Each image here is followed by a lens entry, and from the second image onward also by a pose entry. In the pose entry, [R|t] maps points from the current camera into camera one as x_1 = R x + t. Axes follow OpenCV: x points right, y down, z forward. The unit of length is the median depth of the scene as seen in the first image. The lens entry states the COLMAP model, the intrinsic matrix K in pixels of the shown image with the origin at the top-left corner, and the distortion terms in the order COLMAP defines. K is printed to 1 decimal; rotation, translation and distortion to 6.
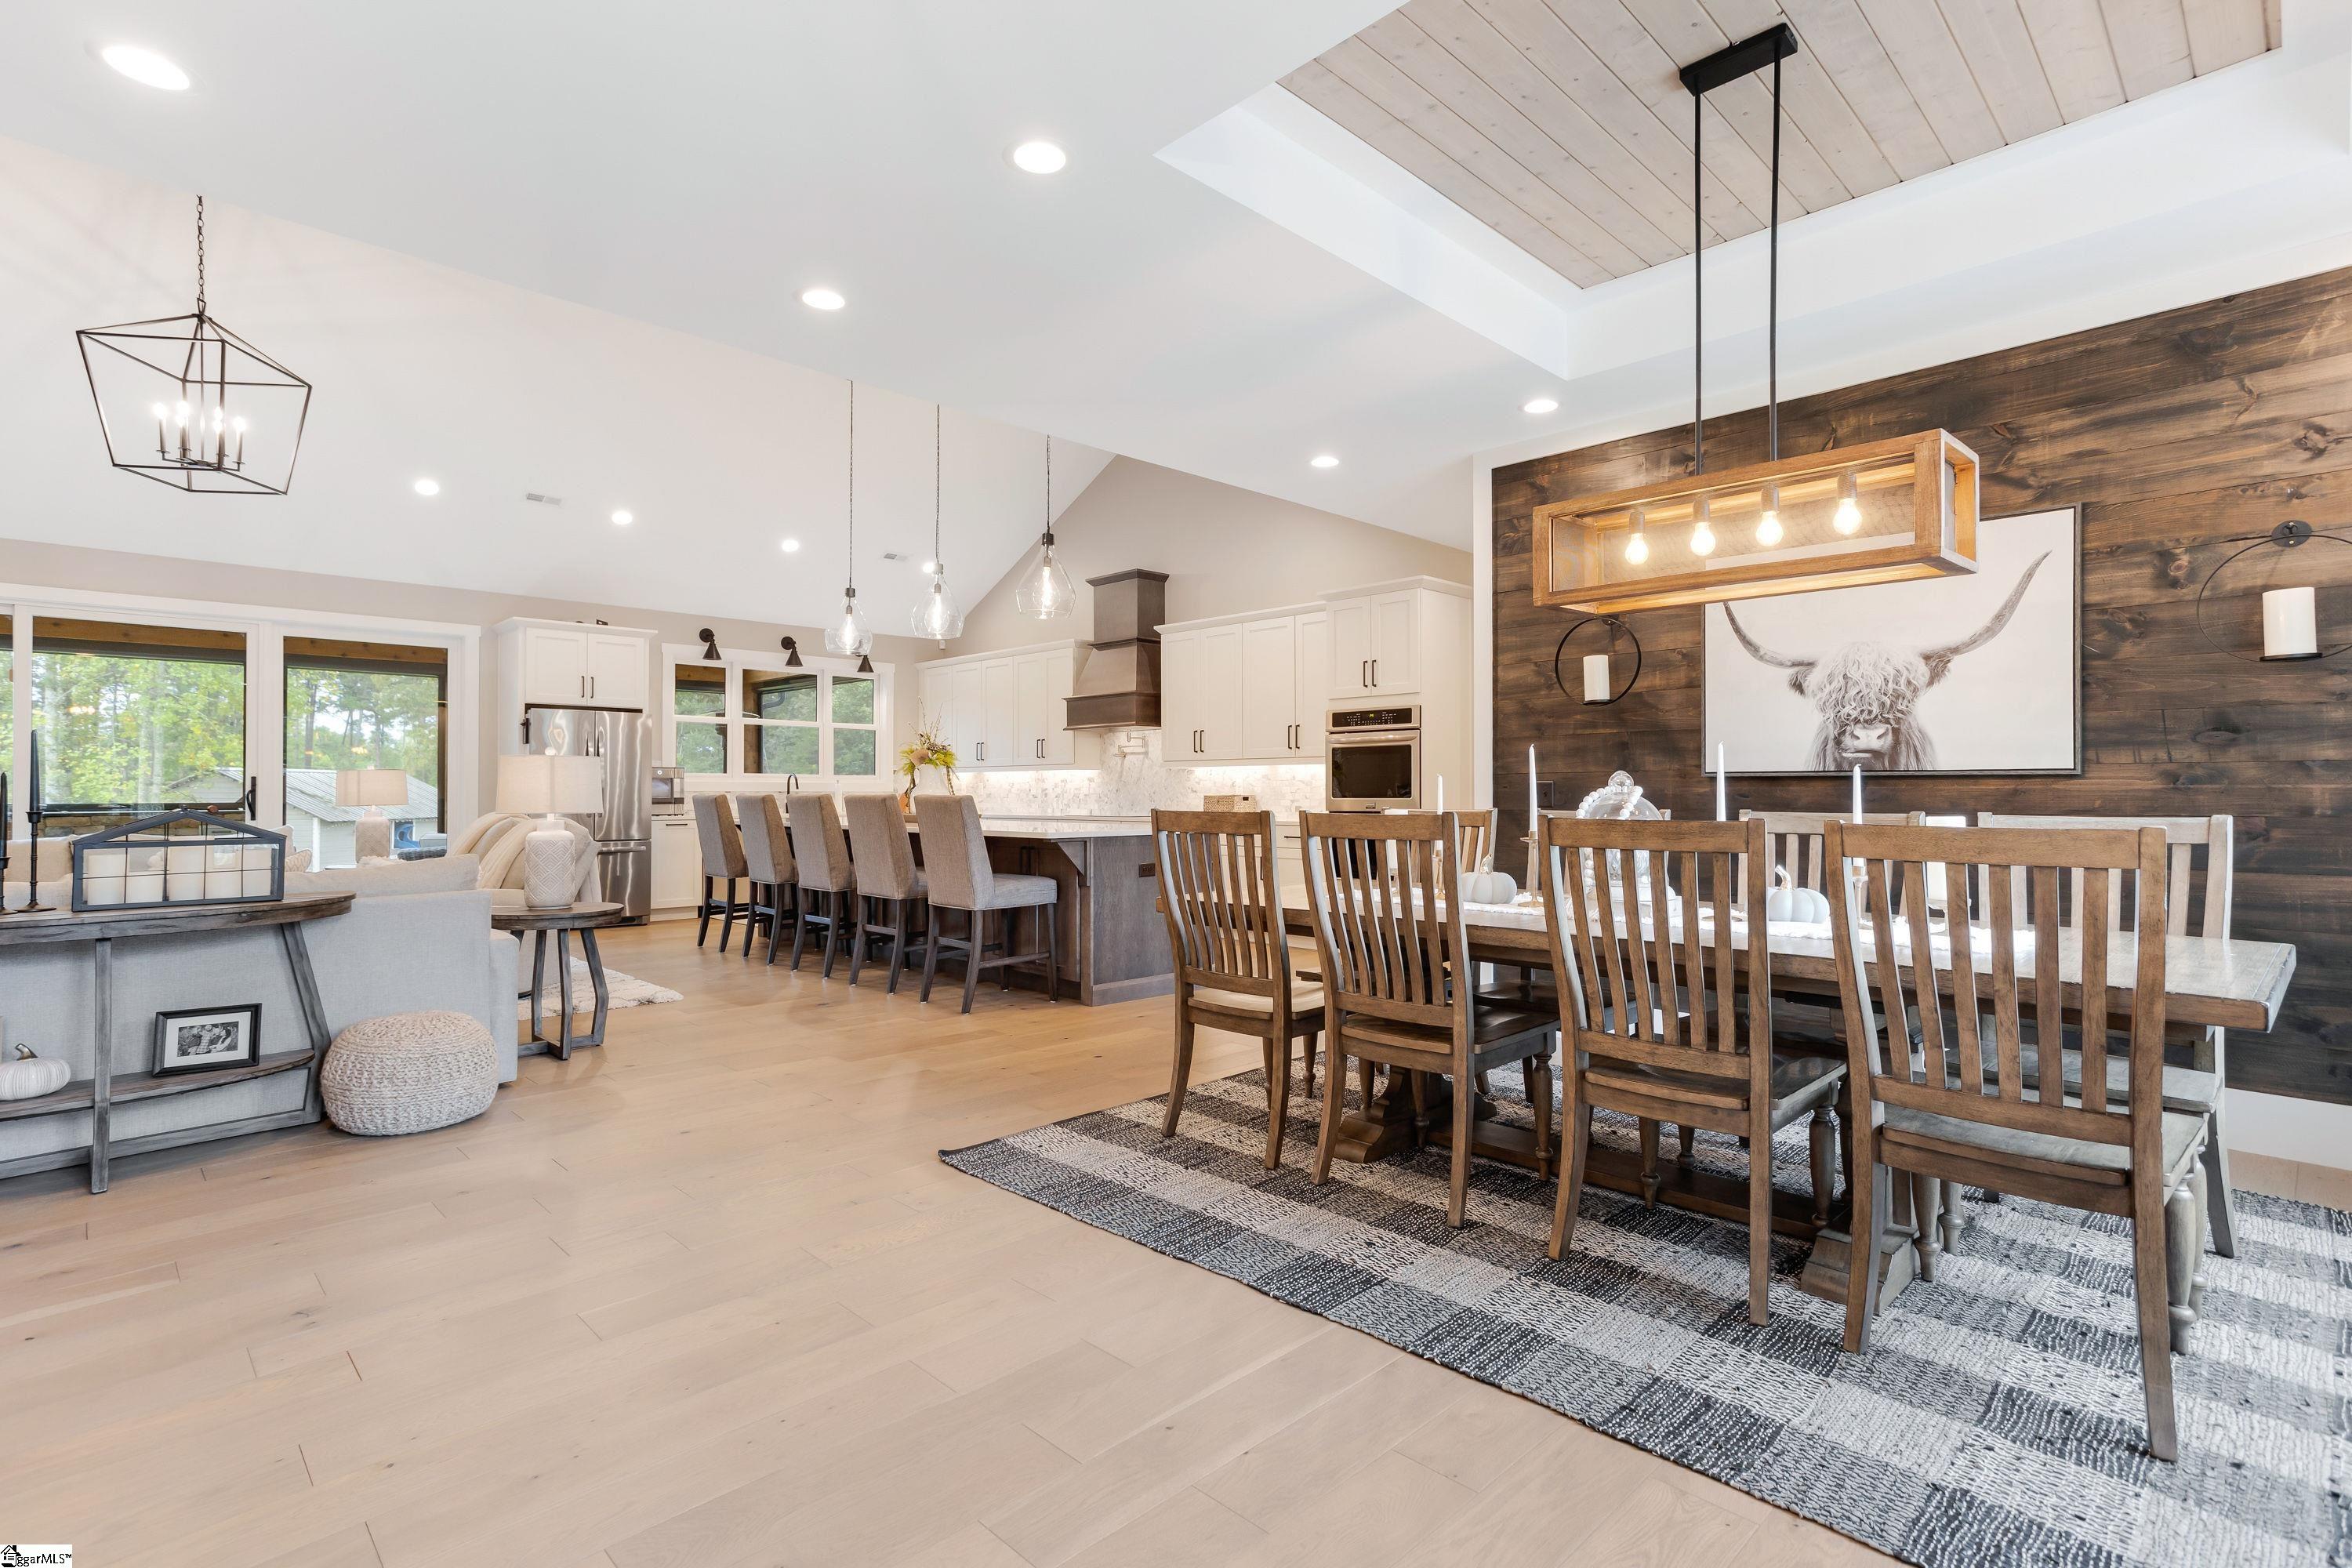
lens RADIAL K [[1113.1, 0, 1158.0], [0, 1113.1, 784.4], [0, 0, 1]] dist [0.023904, 0.001064]
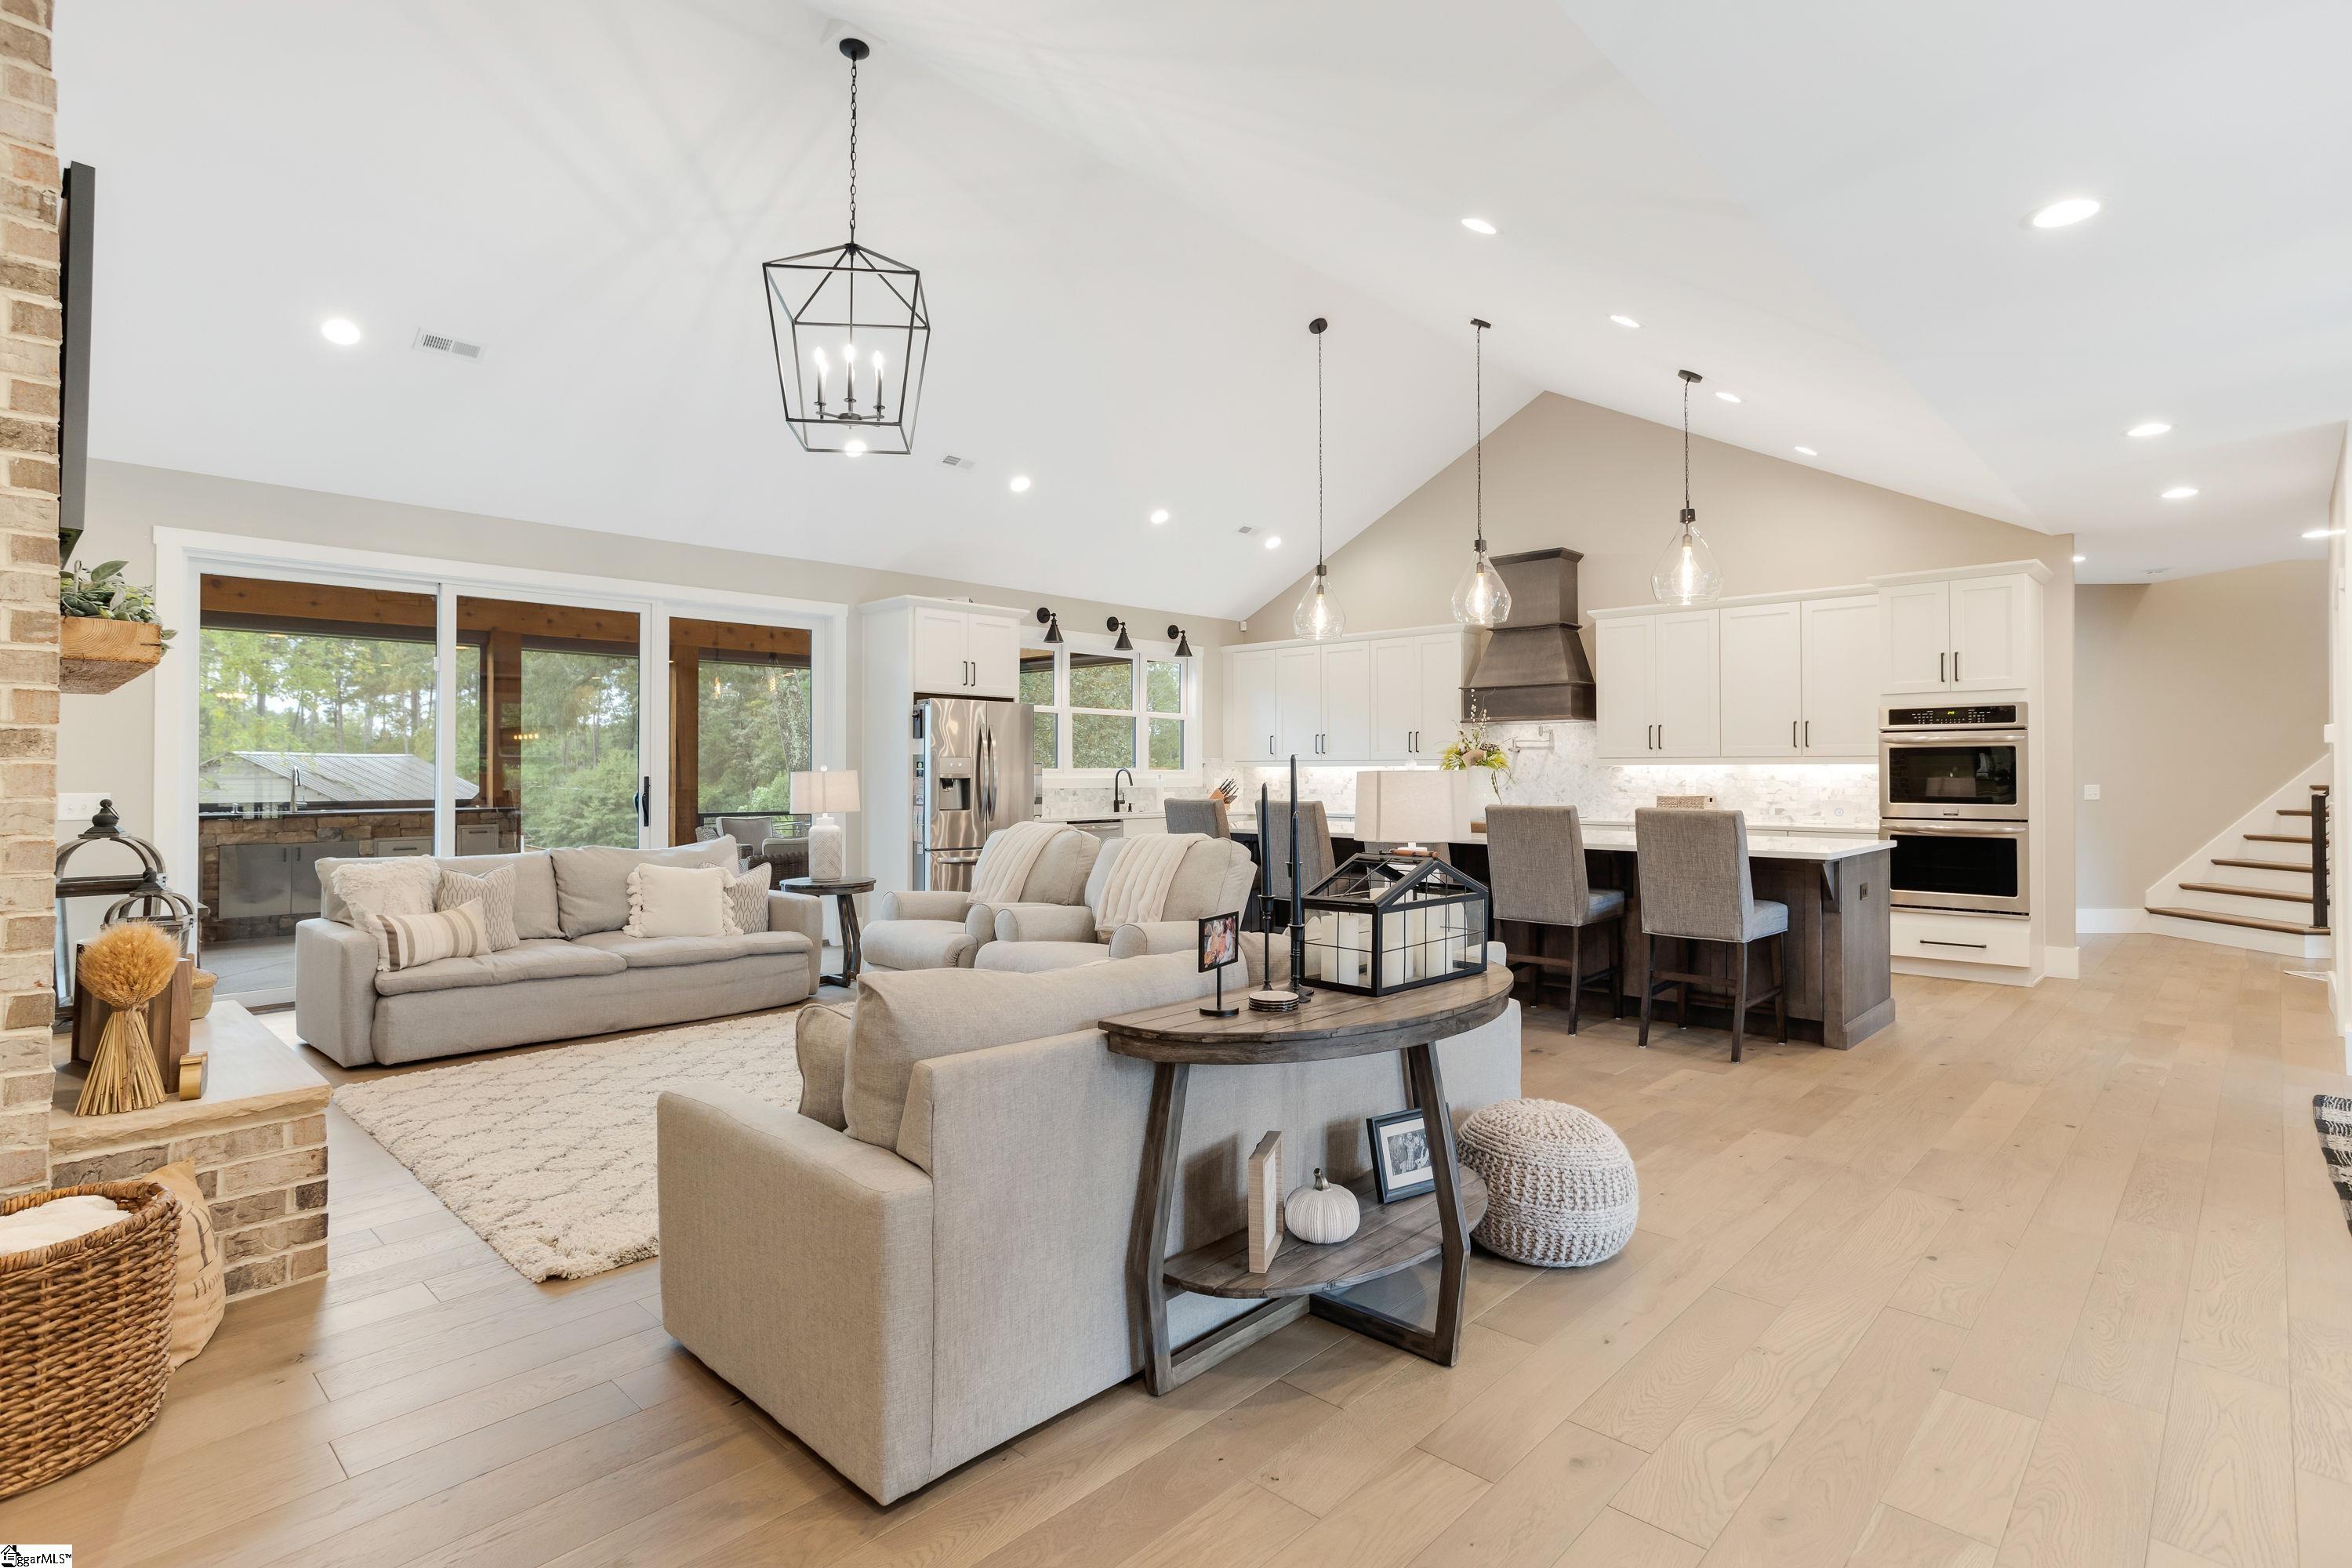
lens RADIAL K [[1146.1, 0, 1178.4], [0, 1146.1, 784.6], [0, 0, 1]] dist [0.002668, 0.001419]
pose [[0.998945, 0.000714, 0.045920, -0.398732], [-0.001573, 0.999824, 0.018687, -0.016603], [-0.045898, -0.018740, 0.998770, 0.079057]]
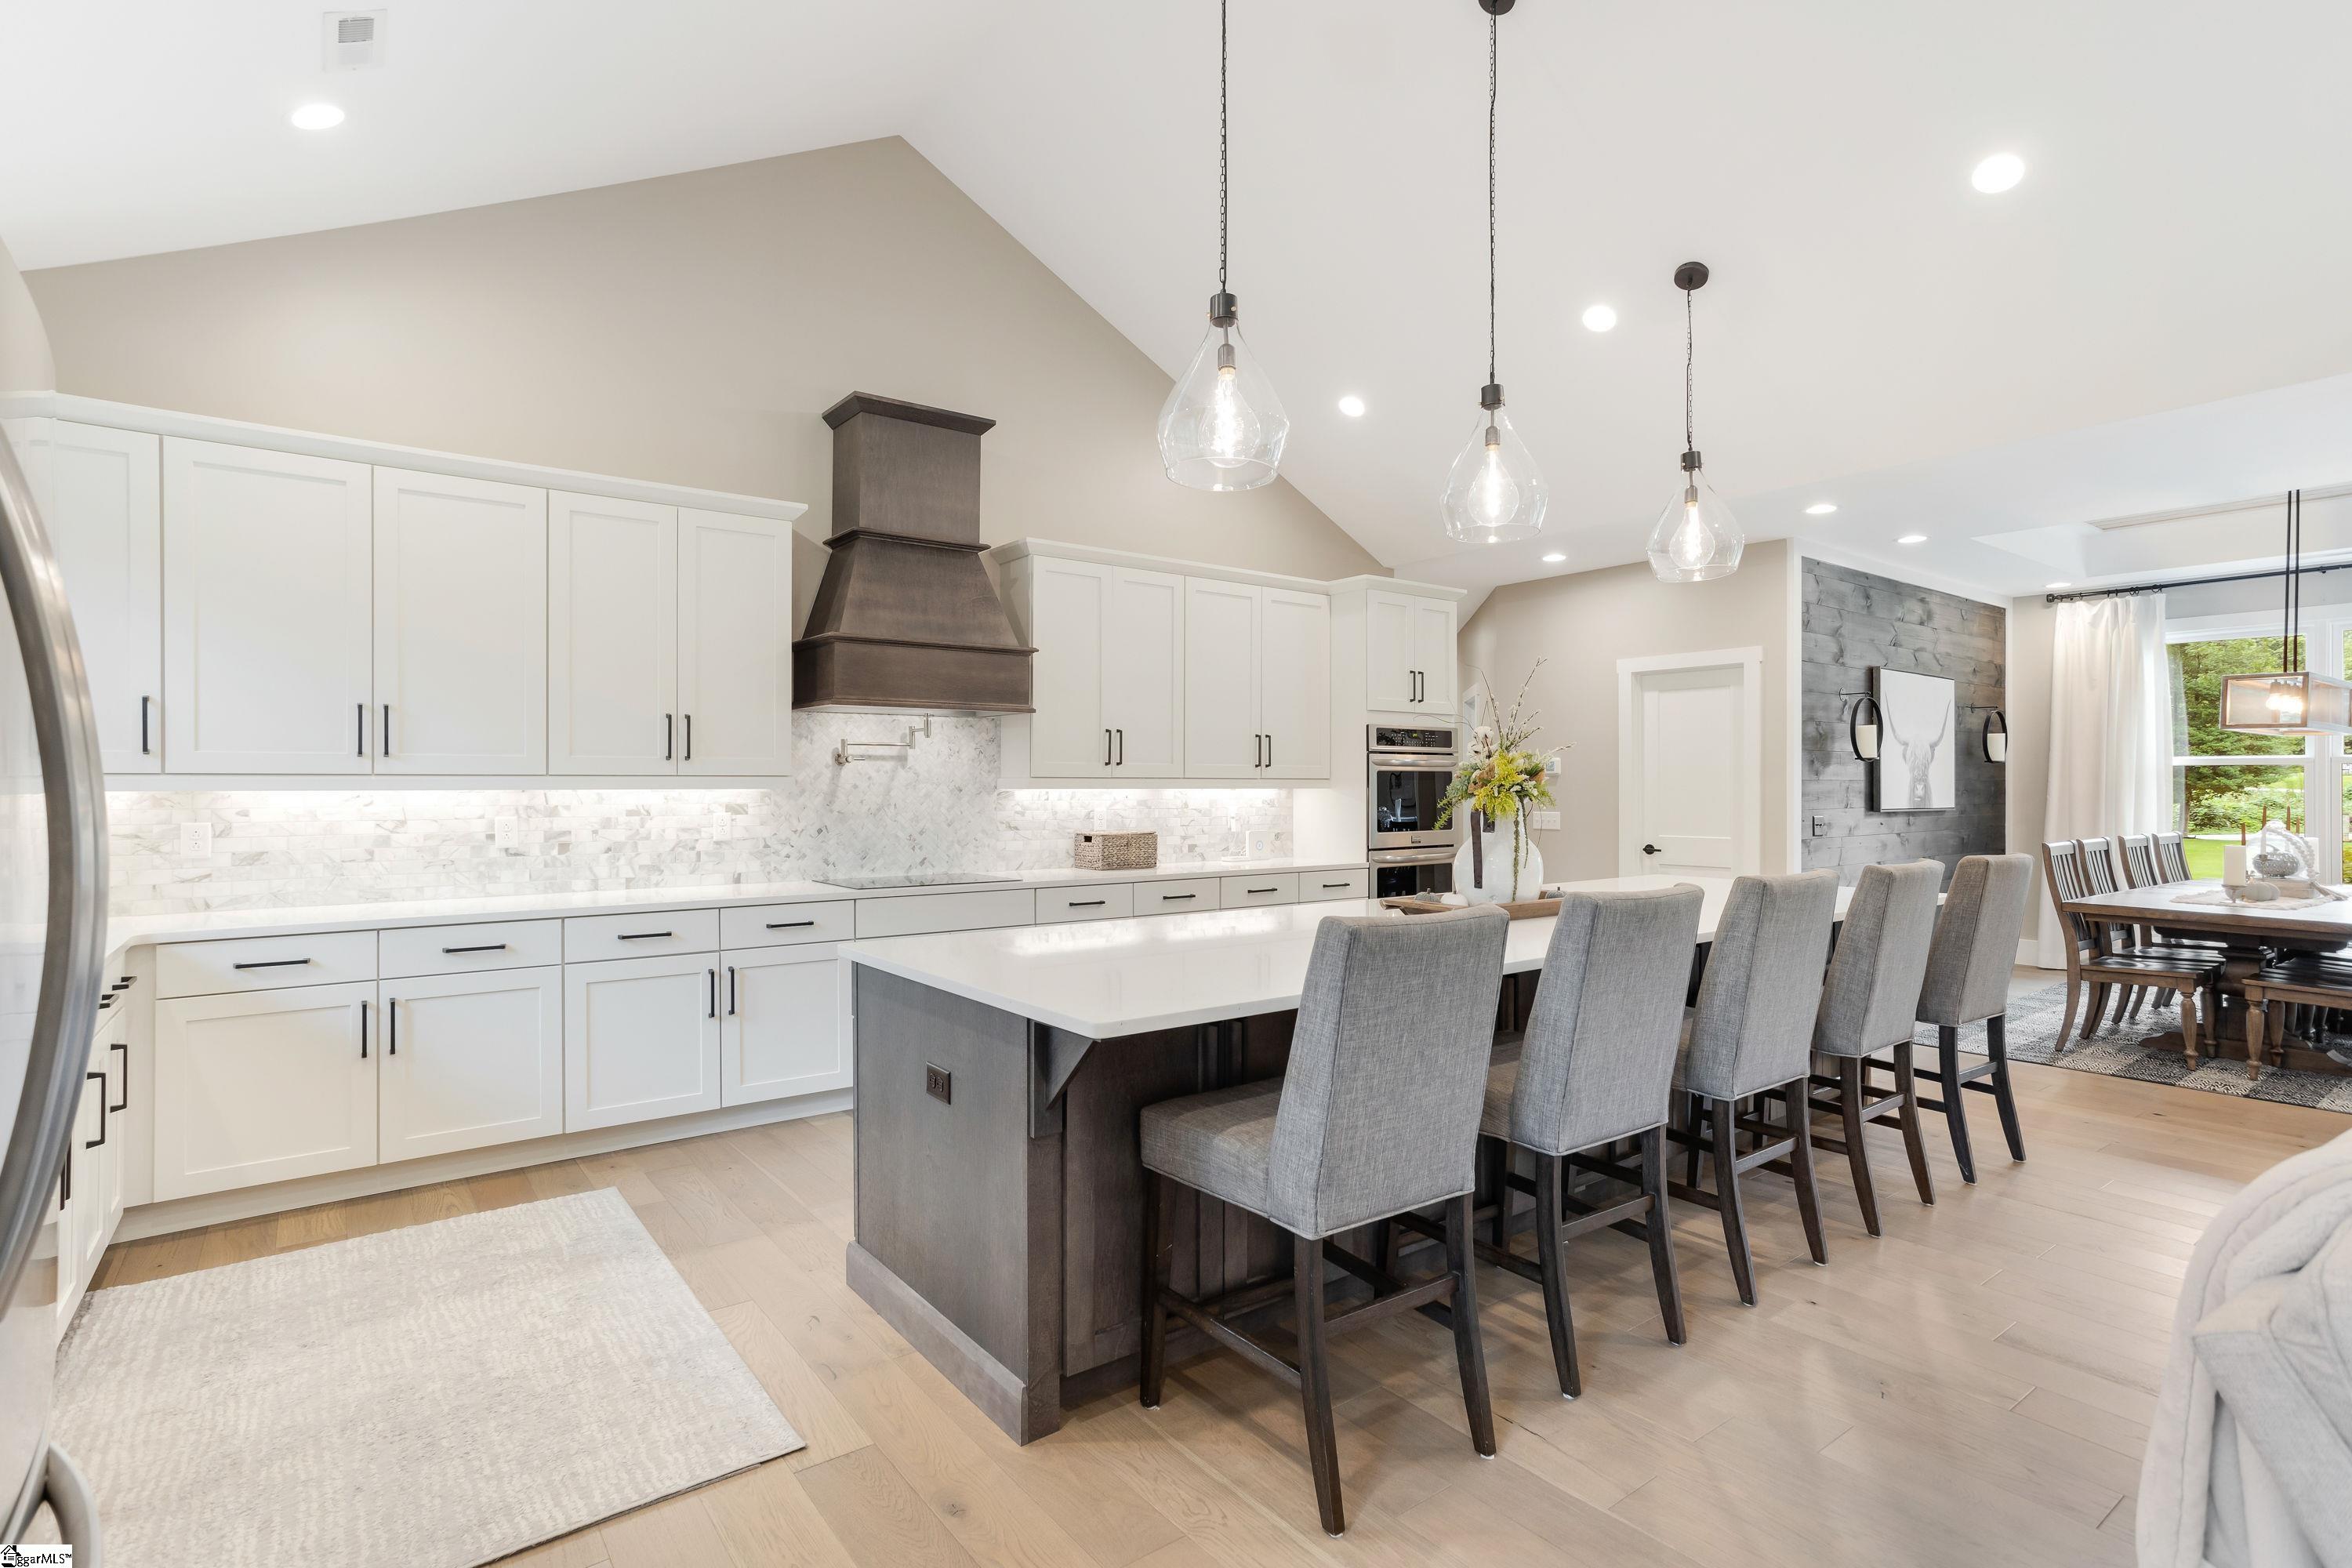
lens RADIAL K [[1146.1, 0, 1174.5], [0, 1146.1, 784.0], [0, 0, 1]] dist [0.002668, 0.001419]
pose [[0.141741, -0.003256, 0.989898, -0.585624], [-0.012689, 0.999906, 0.005106, -0.022248], [-0.989822, -0.013284, 0.141686, 0.880913]]
